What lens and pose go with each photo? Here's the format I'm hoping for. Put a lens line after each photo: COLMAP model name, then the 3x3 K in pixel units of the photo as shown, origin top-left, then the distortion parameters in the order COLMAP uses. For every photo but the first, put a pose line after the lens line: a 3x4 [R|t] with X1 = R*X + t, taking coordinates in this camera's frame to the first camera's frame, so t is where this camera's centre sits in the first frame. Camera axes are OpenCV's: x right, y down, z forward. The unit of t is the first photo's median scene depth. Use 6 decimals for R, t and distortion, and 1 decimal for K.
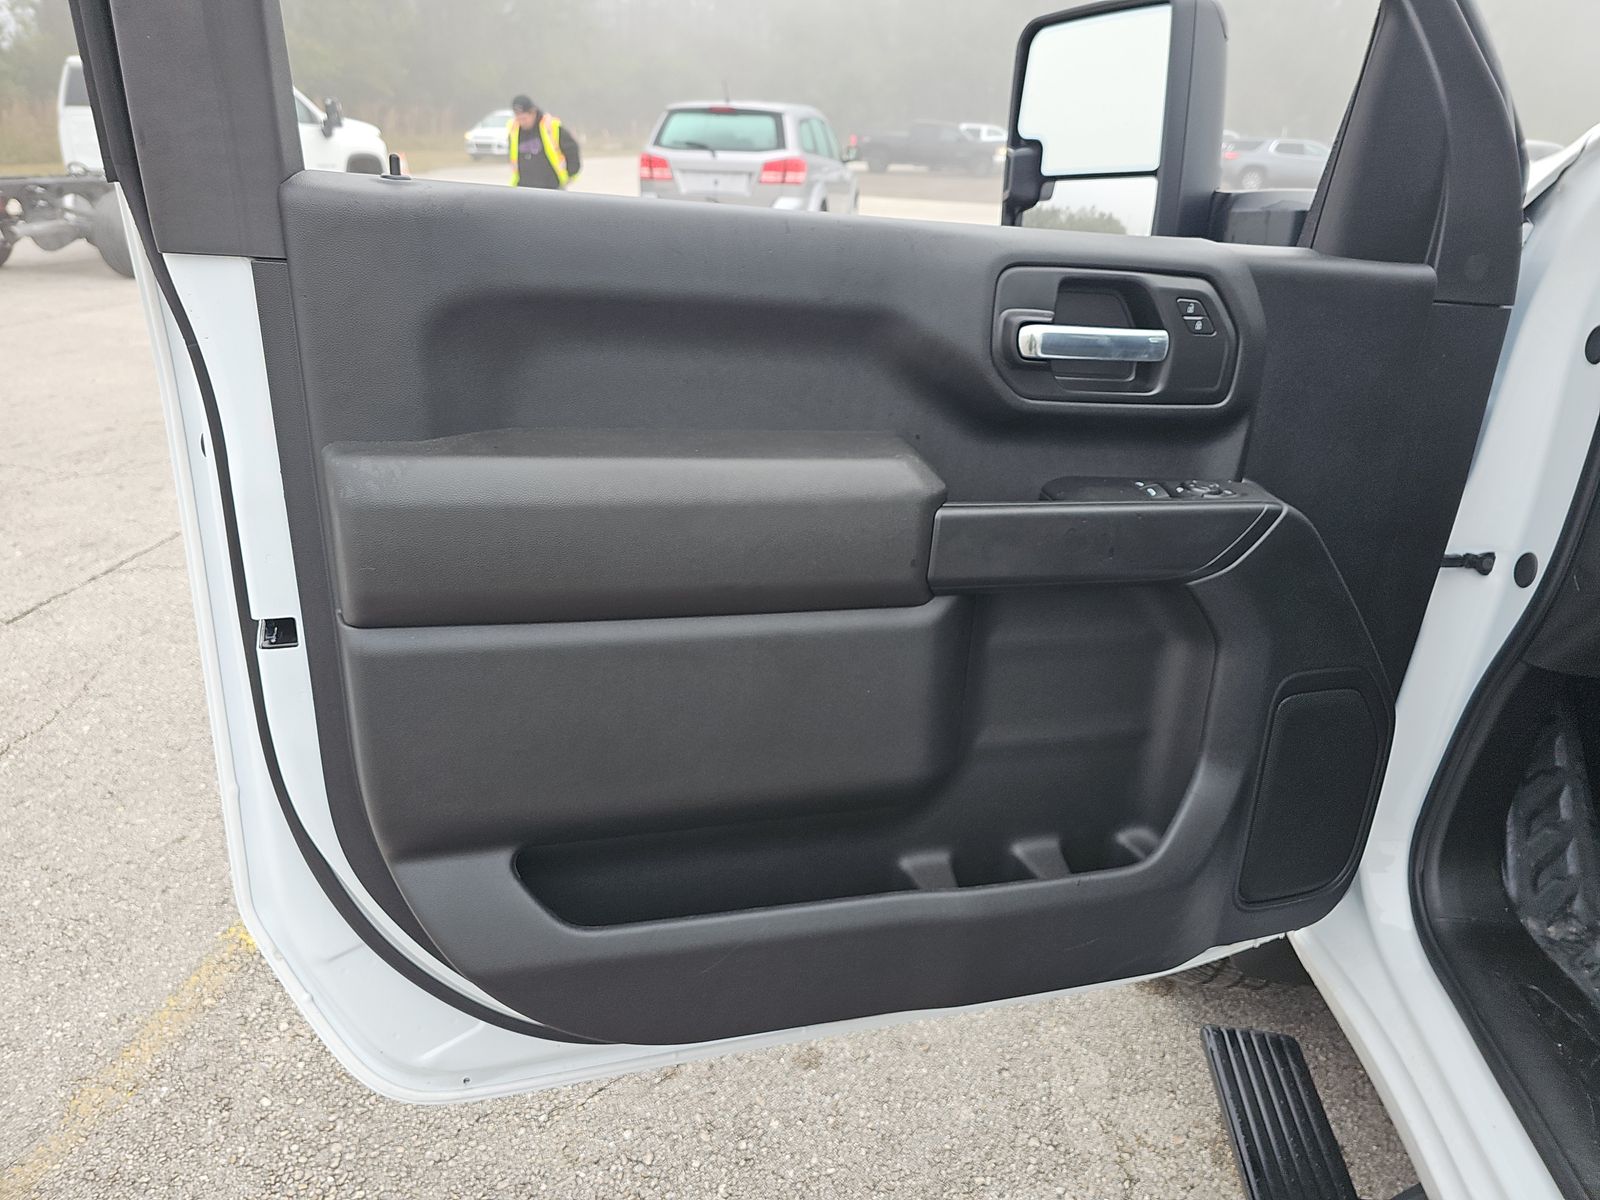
lens RADIAL K [[1057.5, 0, 797.4], [0, 1057.5, 584.8], [0, 0, 1]] dist [0.052777, -0.052498]
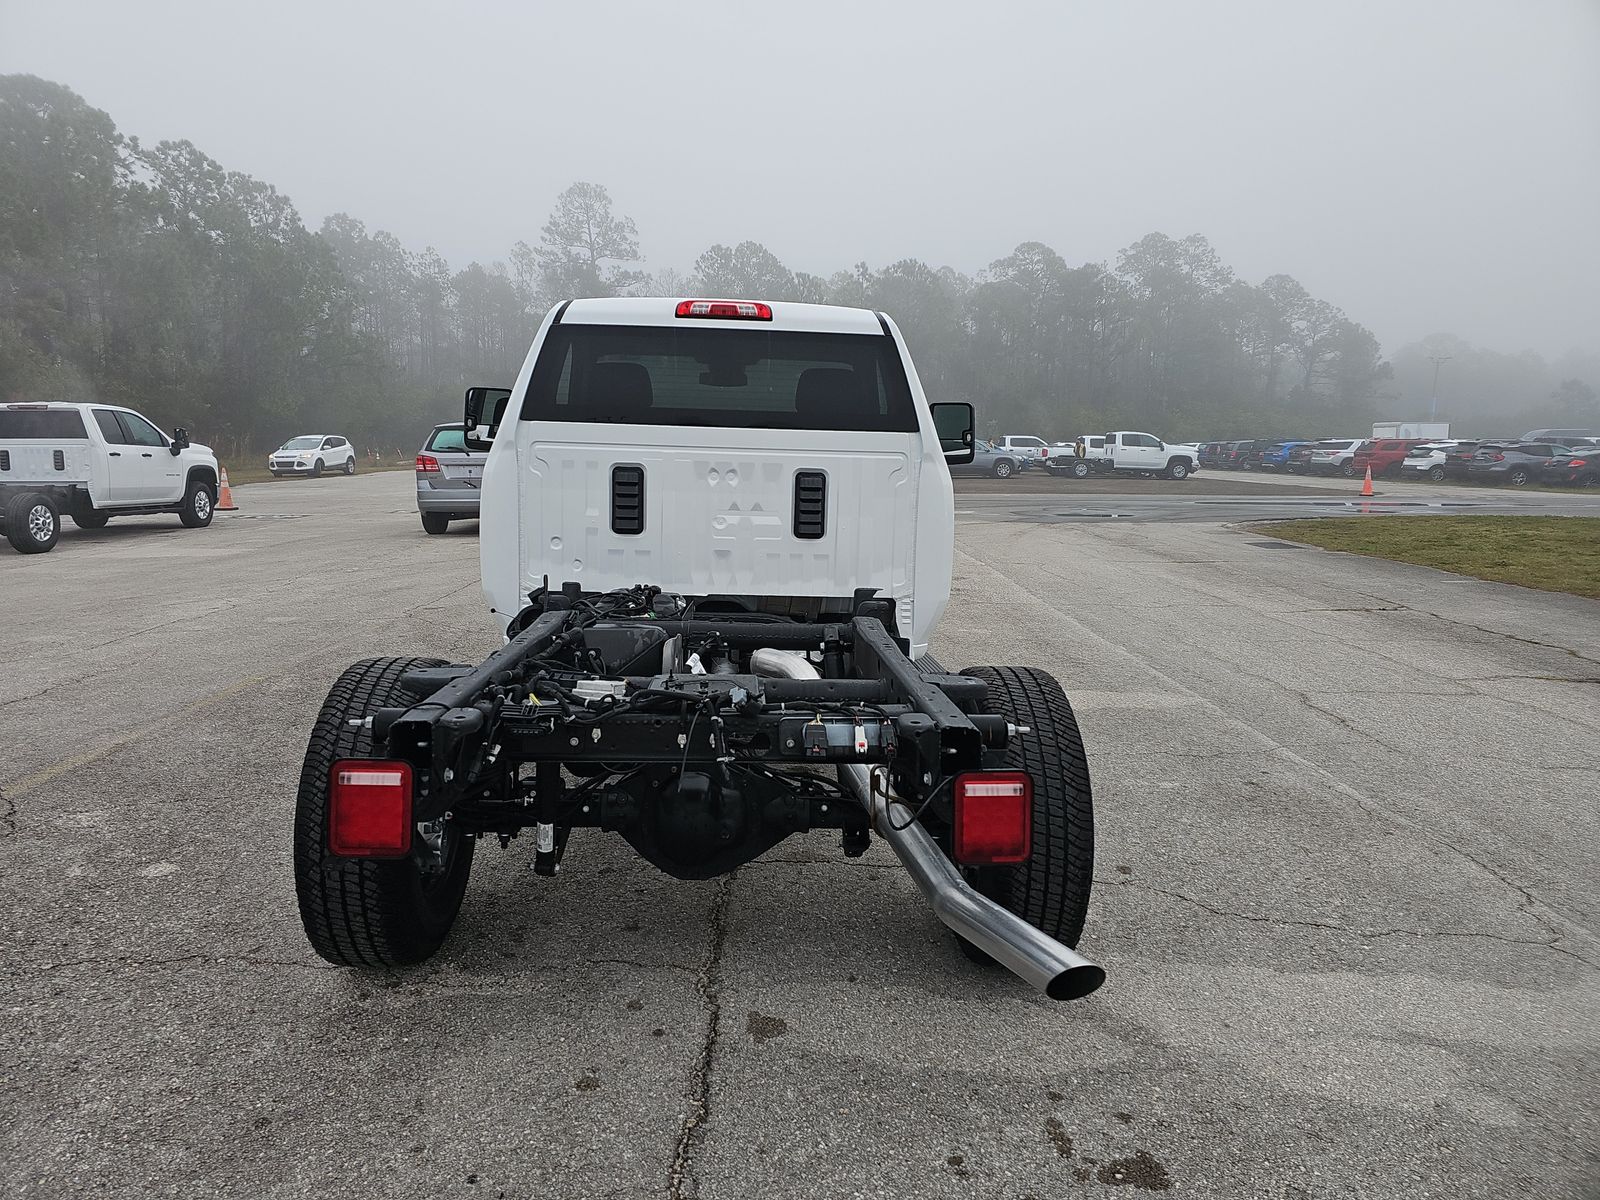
lens RADIAL K [[1057.5, 0, 788.3], [0, 1057.5, 596.9], [0, 0, 1]] dist [0.052777, -0.052498]
pose [[0.981035, -0.065197, 0.182535, 0.077242], [0.110176, 0.962370, -0.248405, 0.208890], [-0.159471, 0.263805, 0.951302, -0.437208]]
